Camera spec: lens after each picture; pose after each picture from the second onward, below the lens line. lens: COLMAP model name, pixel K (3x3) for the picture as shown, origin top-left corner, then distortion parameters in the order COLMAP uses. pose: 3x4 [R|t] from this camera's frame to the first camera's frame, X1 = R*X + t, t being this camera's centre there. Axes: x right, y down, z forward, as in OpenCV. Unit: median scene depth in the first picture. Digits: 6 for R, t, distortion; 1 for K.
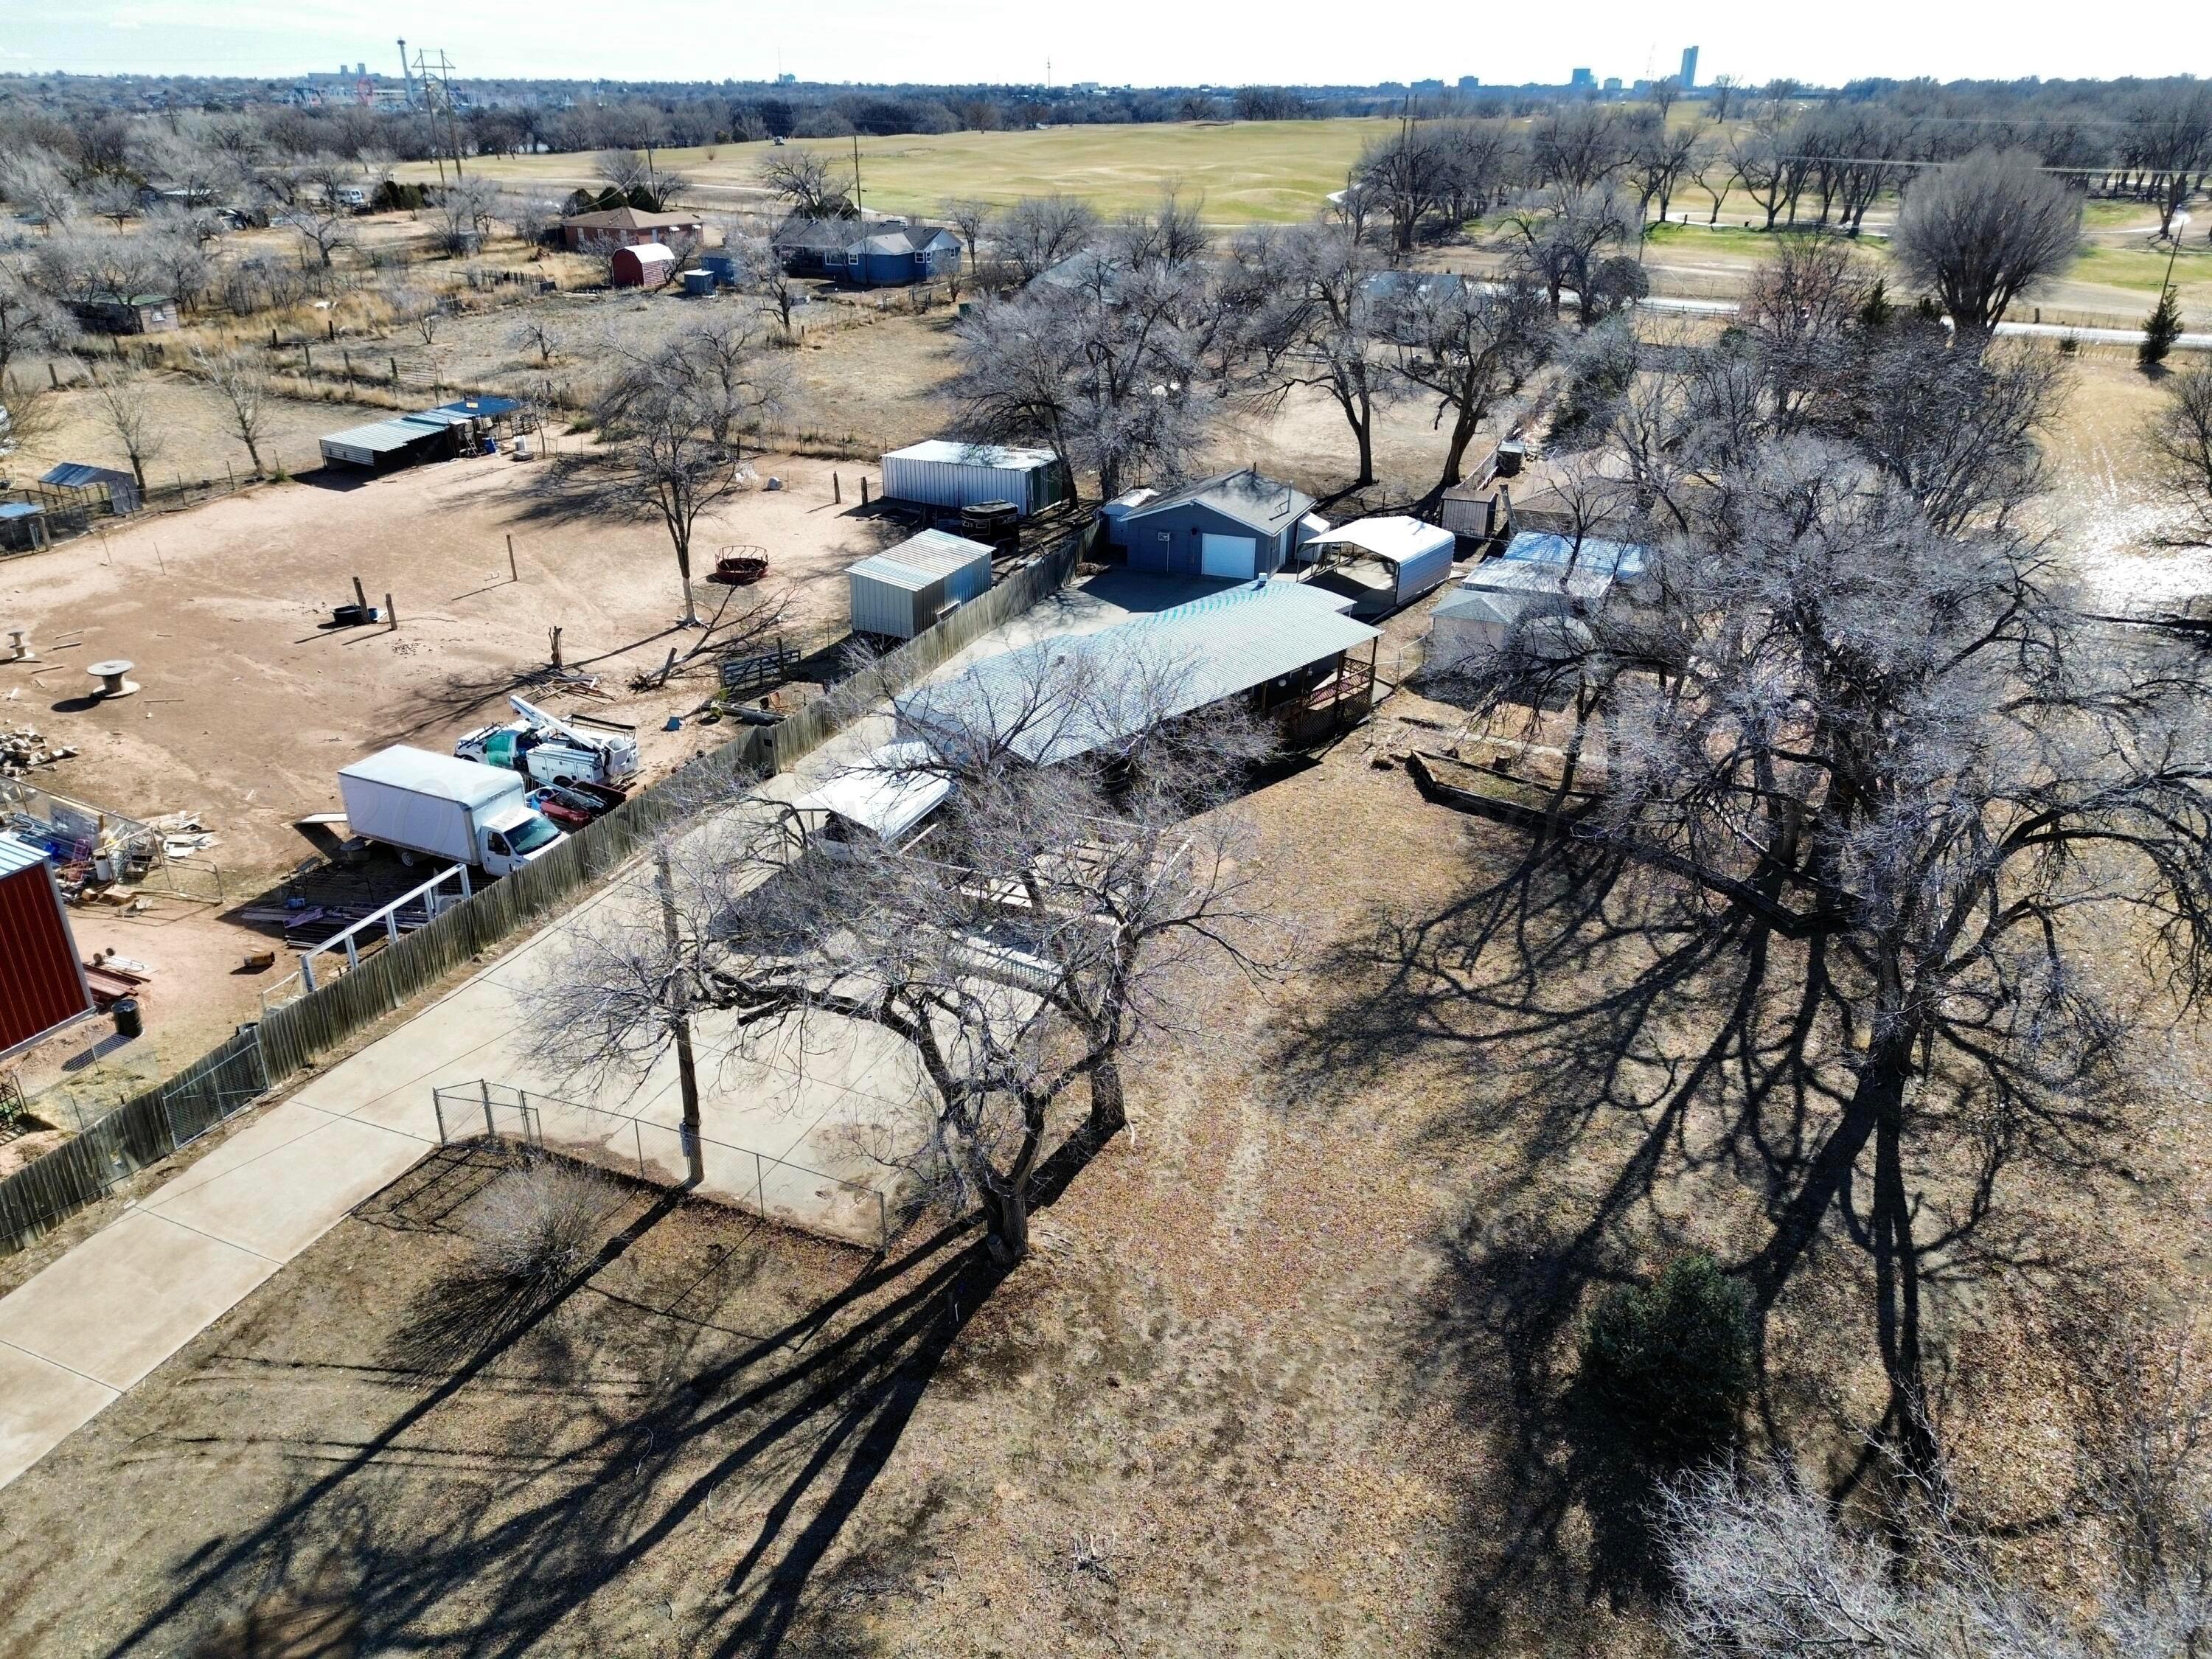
lens RADIAL K [[1570.8, 0, 1097.7], [0, 1570.8, 823.7], [0, 0, 1]] dist [0.059926, -0.060628]
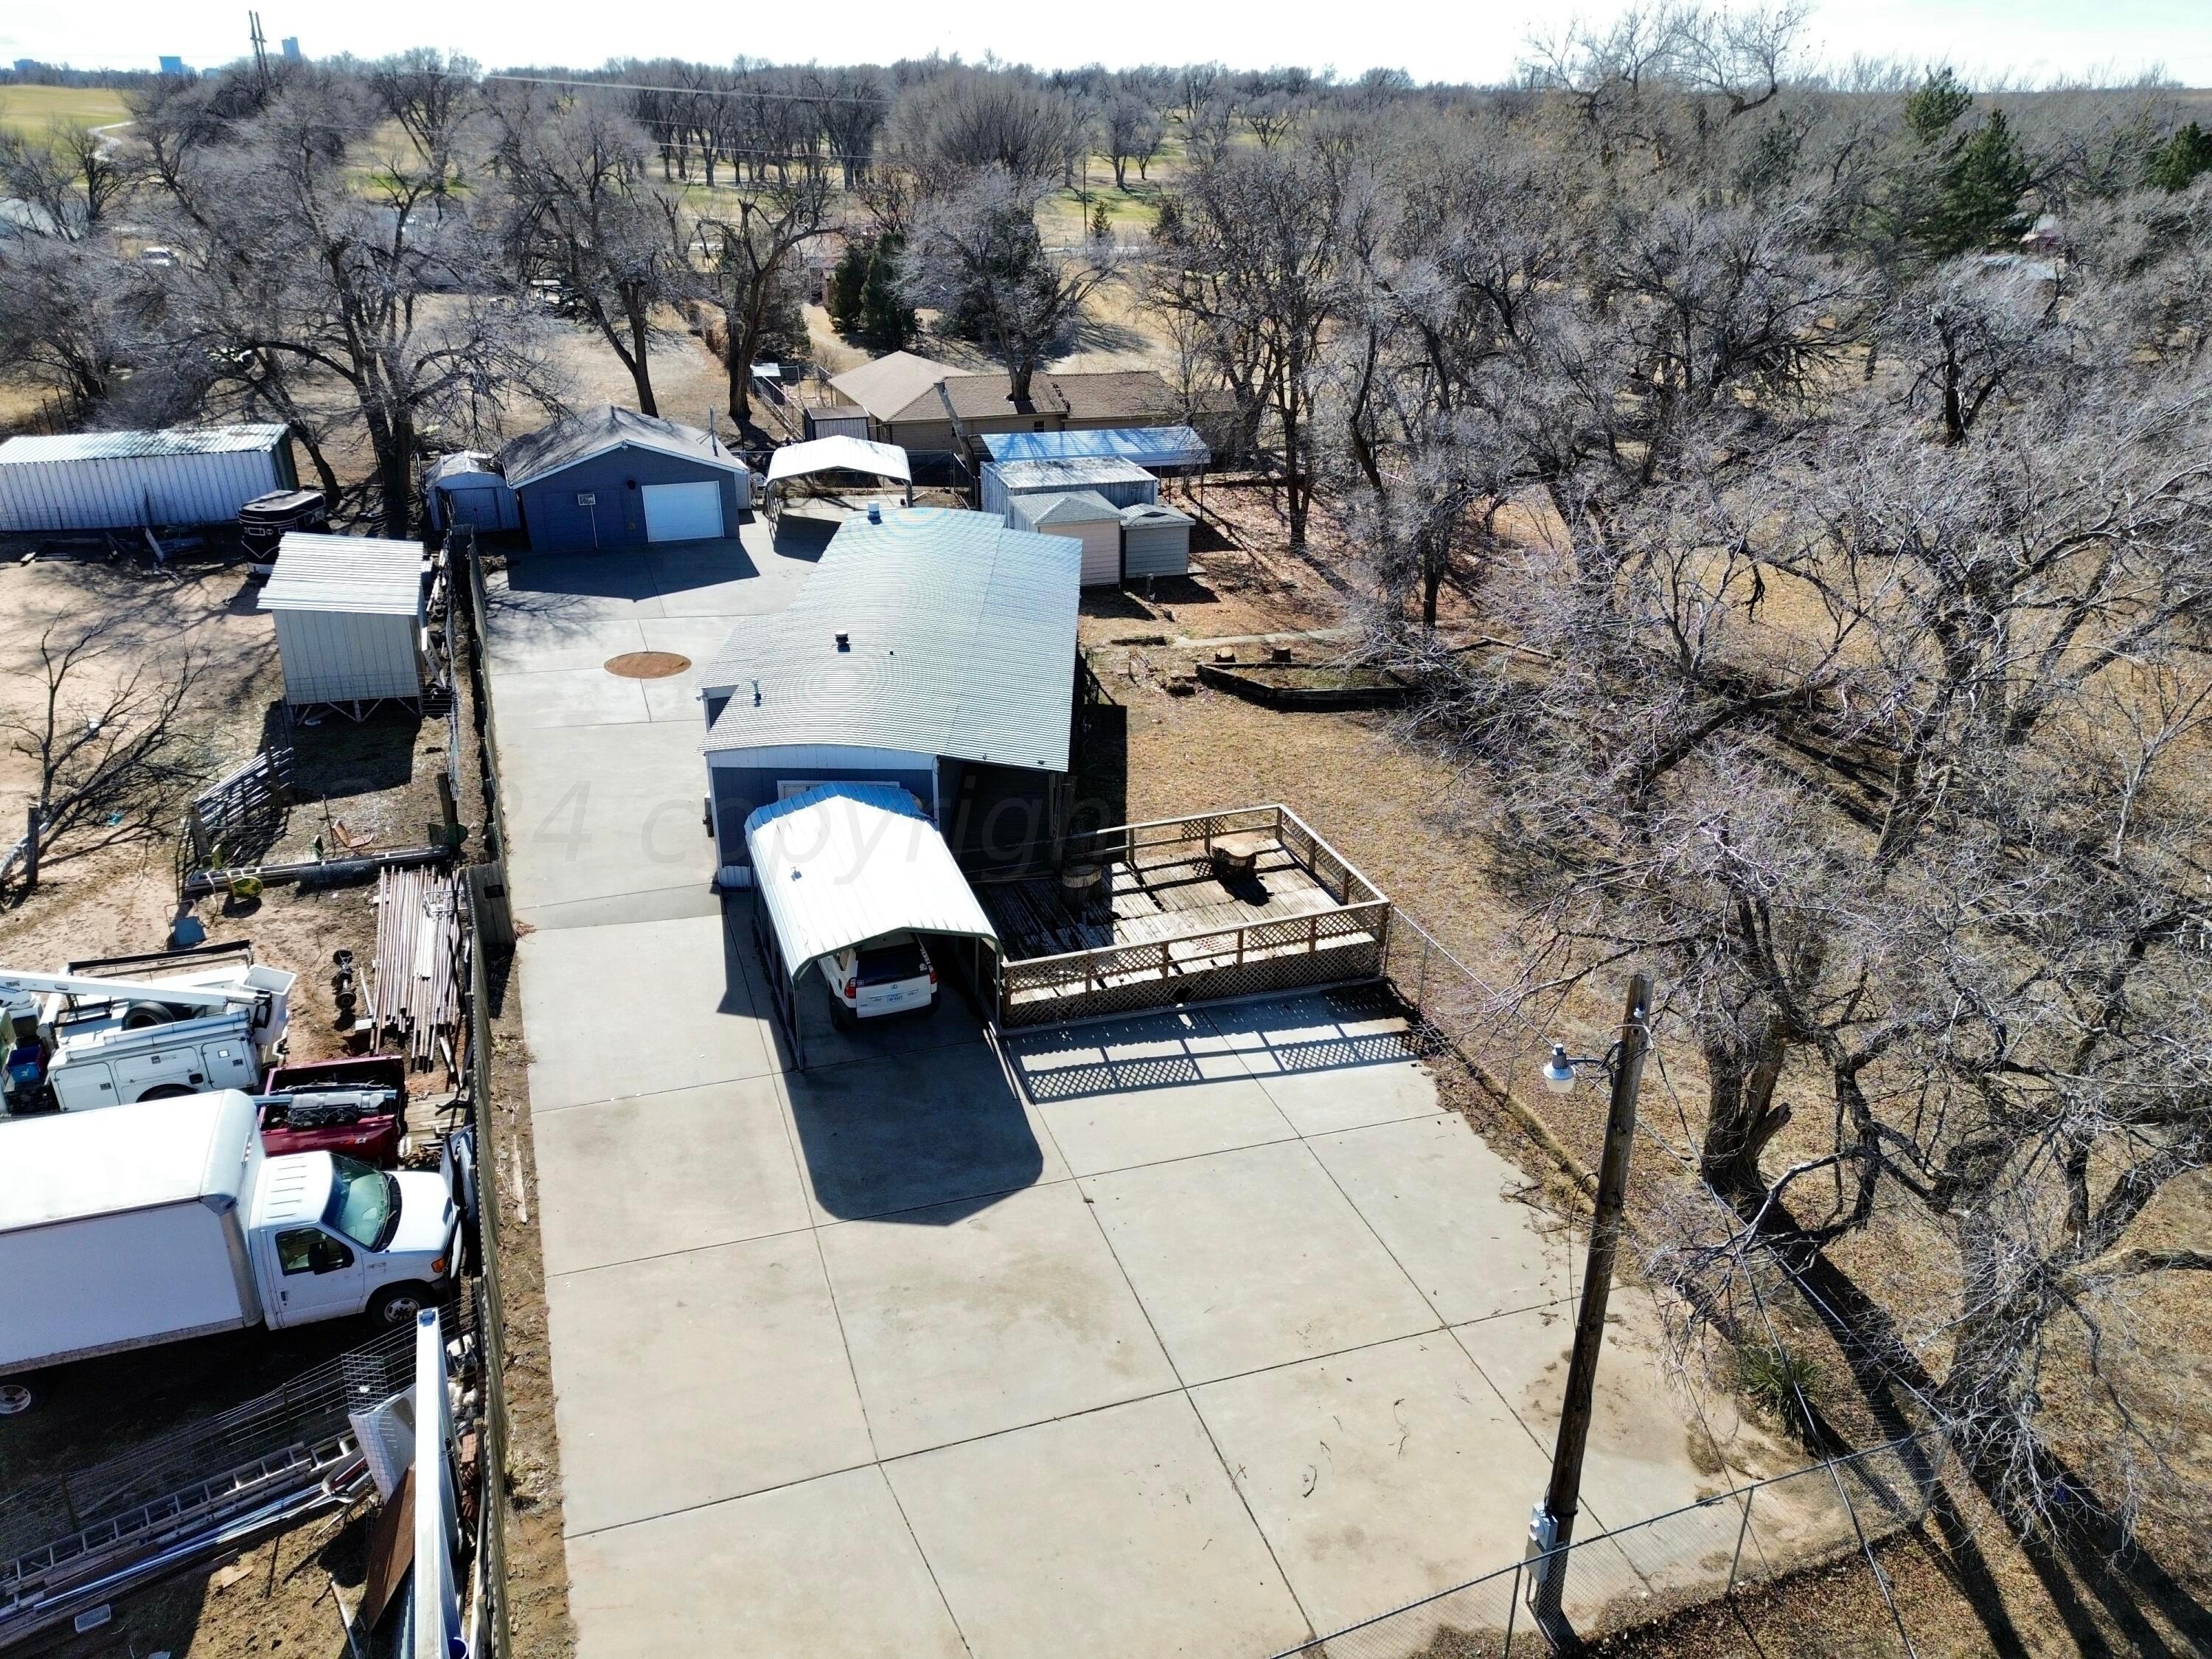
lens RADIAL K [[1548.1, 0, 1099.7], [0, 1548.1, 847.6], [0, 0, 1]] dist [0.082765, -0.073618]
pose [[0.723371, -0.292912, 0.625249, -0.379292], [0.282823, 0.951801, 0.118685, -0.068413], [-0.629877, 0.090981, 0.771348, 0.427604]]
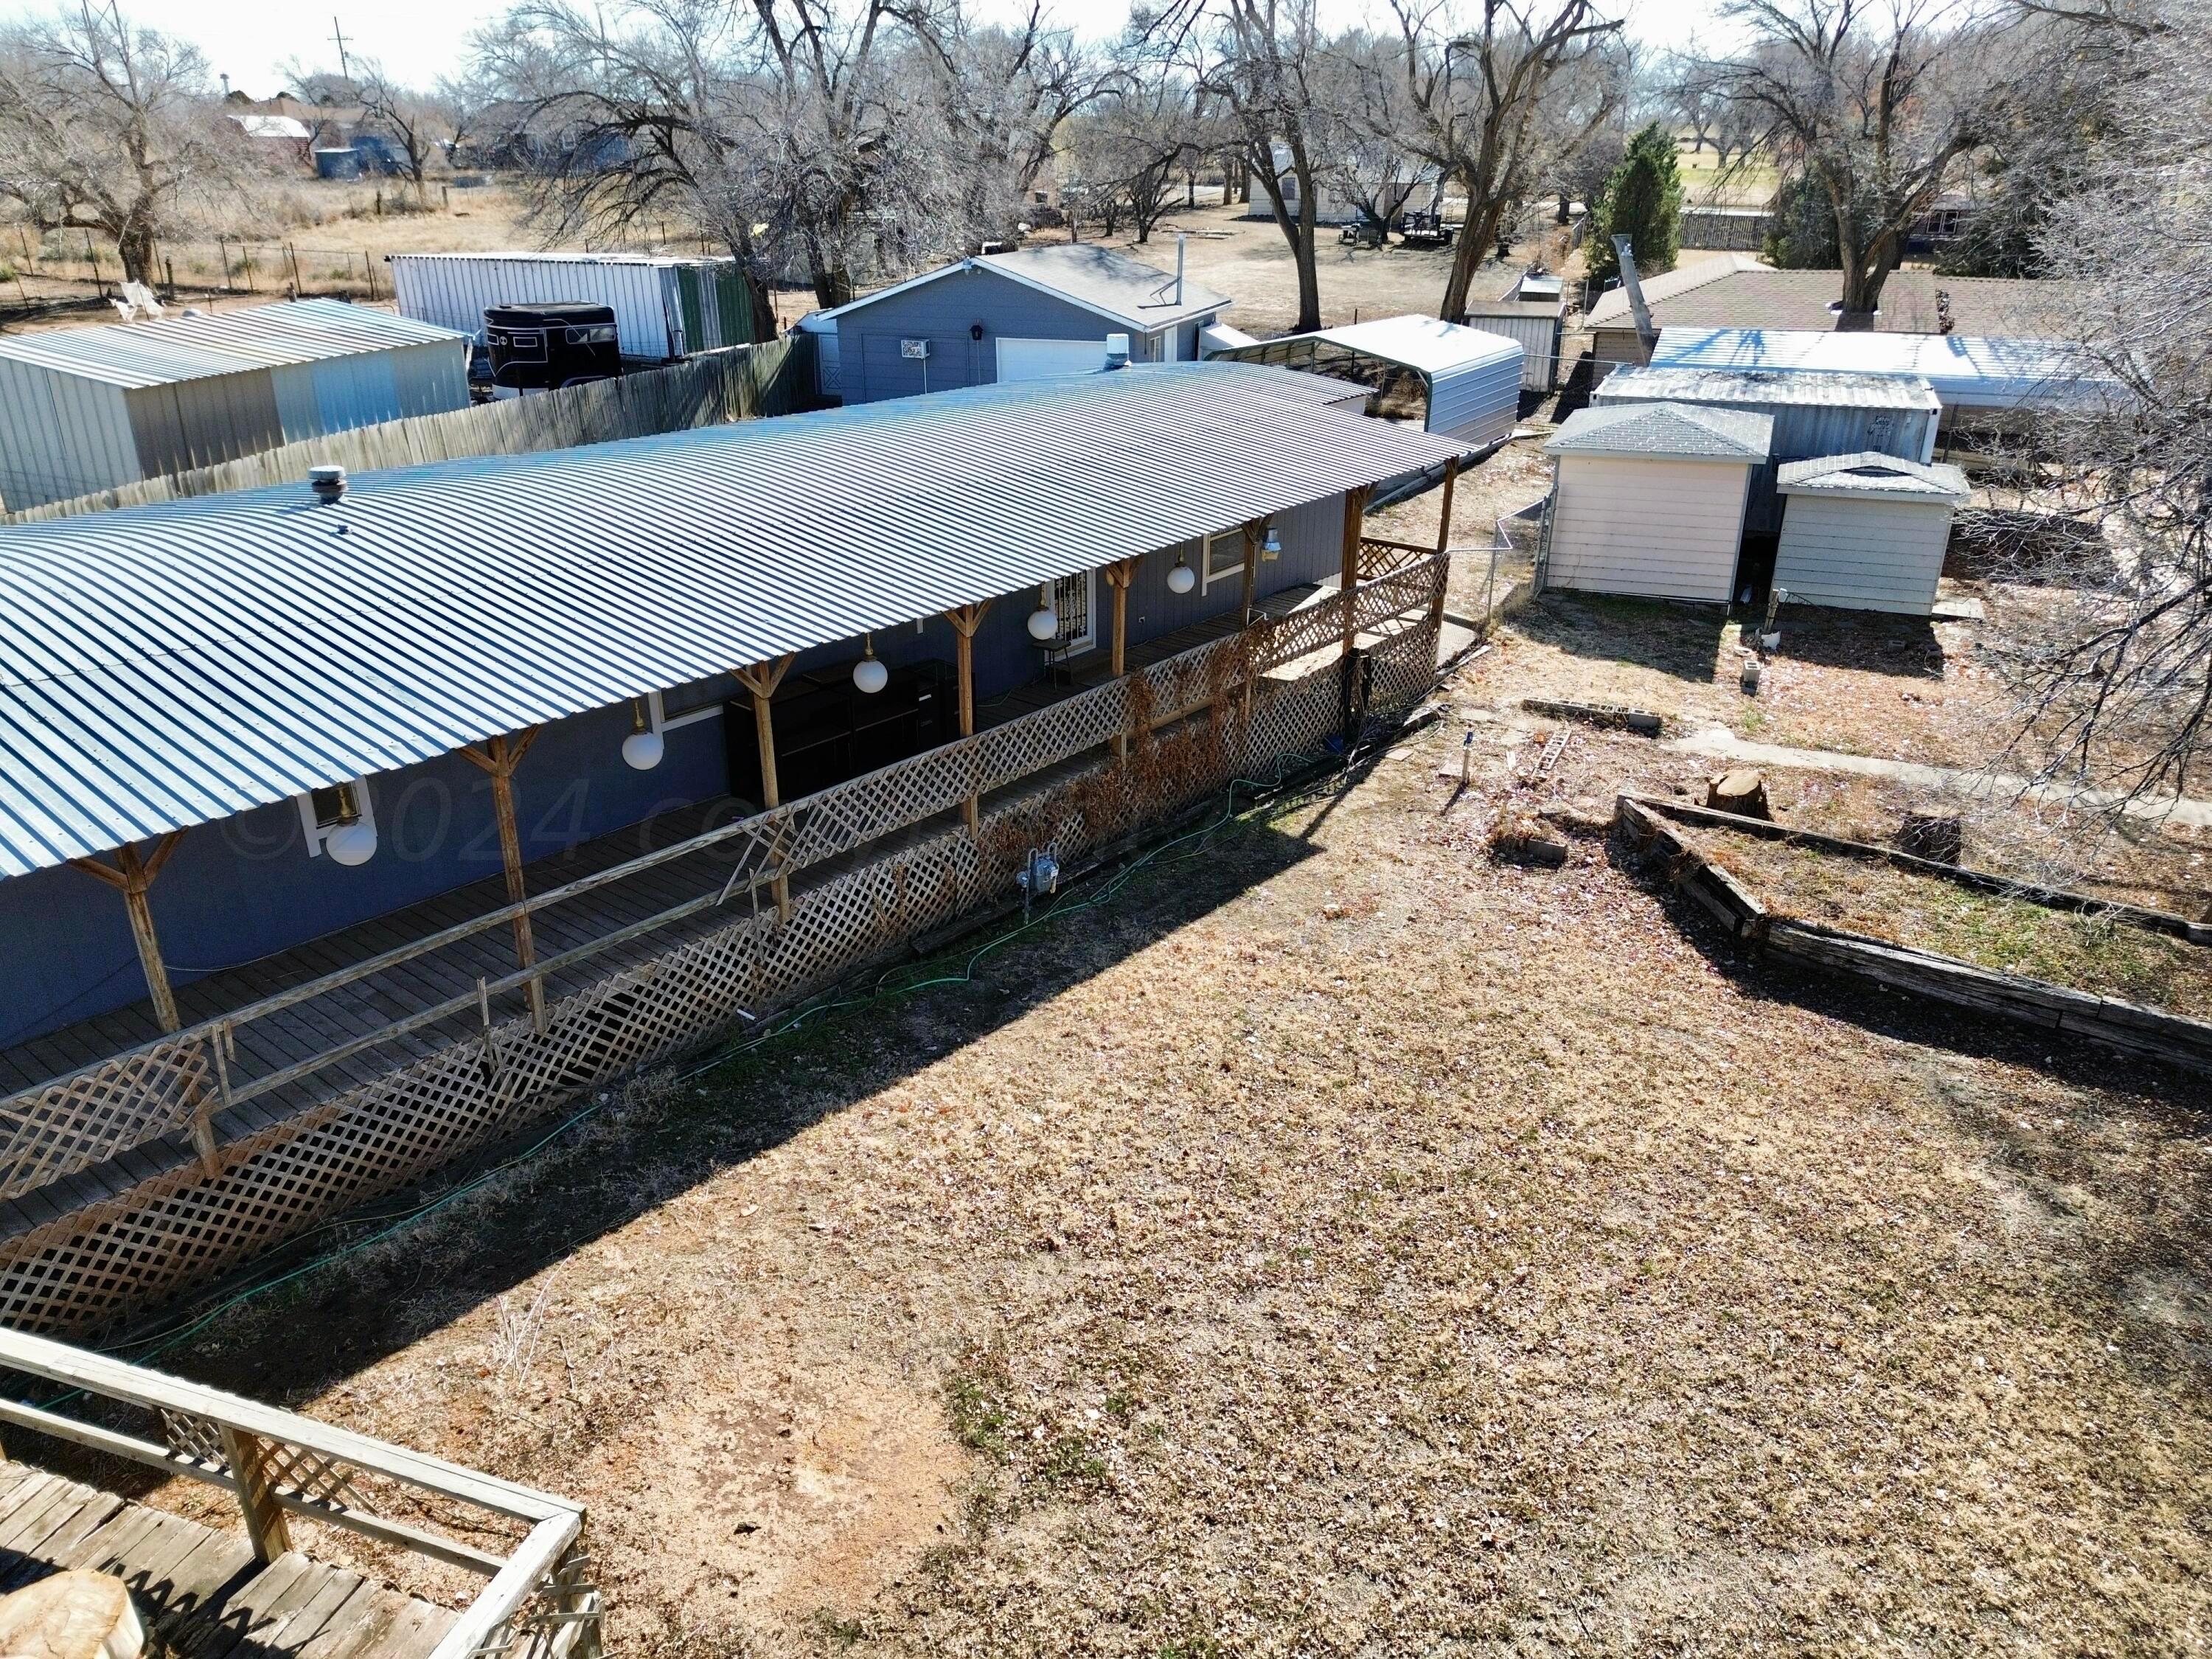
lens RADIAL K [[1574.5, 0, 1115.7], [0, 1574.5, 829.9], [0, 0, 1]] dist [0.058063, -0.060580]
pose [[0.996566, -0.033861, 0.075566, 0.083356], [0.035813, 0.999055, -0.024624, -0.037552], [-0.074661, 0.027246, 0.996837, 0.724784]]
